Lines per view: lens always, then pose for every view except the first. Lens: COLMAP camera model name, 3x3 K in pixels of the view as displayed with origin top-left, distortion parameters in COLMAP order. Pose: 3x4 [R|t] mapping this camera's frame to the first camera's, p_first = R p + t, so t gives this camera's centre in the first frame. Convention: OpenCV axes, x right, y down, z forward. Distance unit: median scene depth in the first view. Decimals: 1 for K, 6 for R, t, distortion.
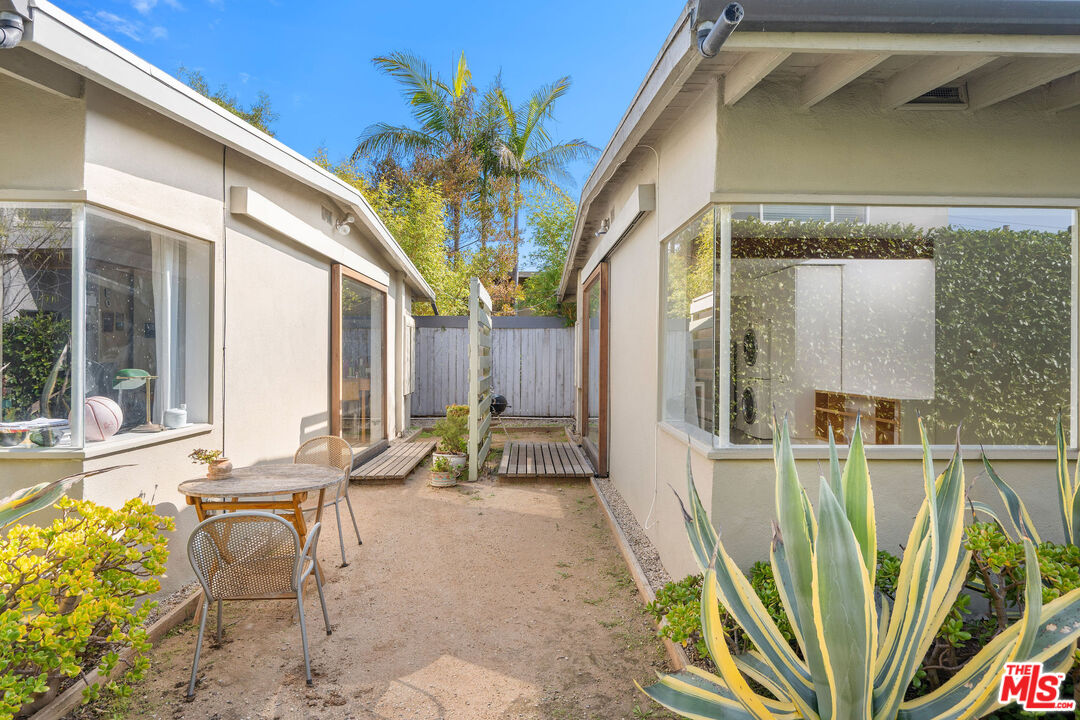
lens RADIAL K [[668.9, 0, 540.0], [0, 668.9, 360.0], [0, 0, 1]] dist [-0.040792, -0.000797]
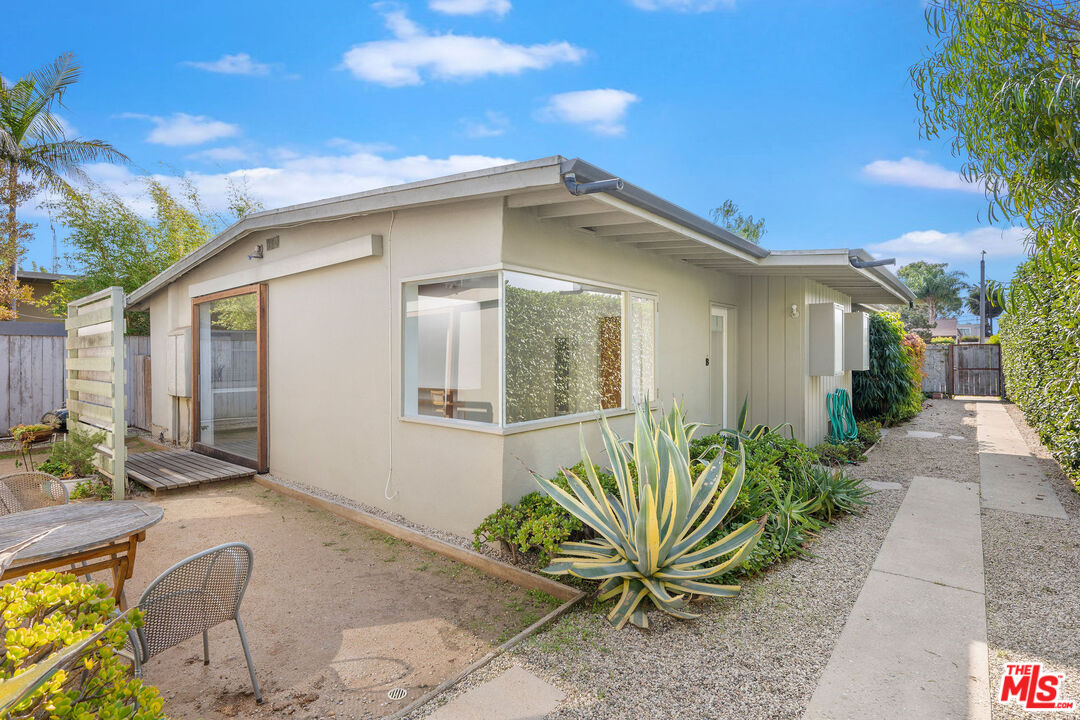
lens RADIAL K [[520.2, 0, 559.1], [0, 520.2, 358.9], [0, 0, 1]] dist [-0.019011, -0.000038]
pose [[0.651206, -0.014726, 0.758758, -0.327000], [0.018521, 0.999822, 0.003508, -0.016292], [-0.758675, 0.011769, 0.651363, 0.065755]]
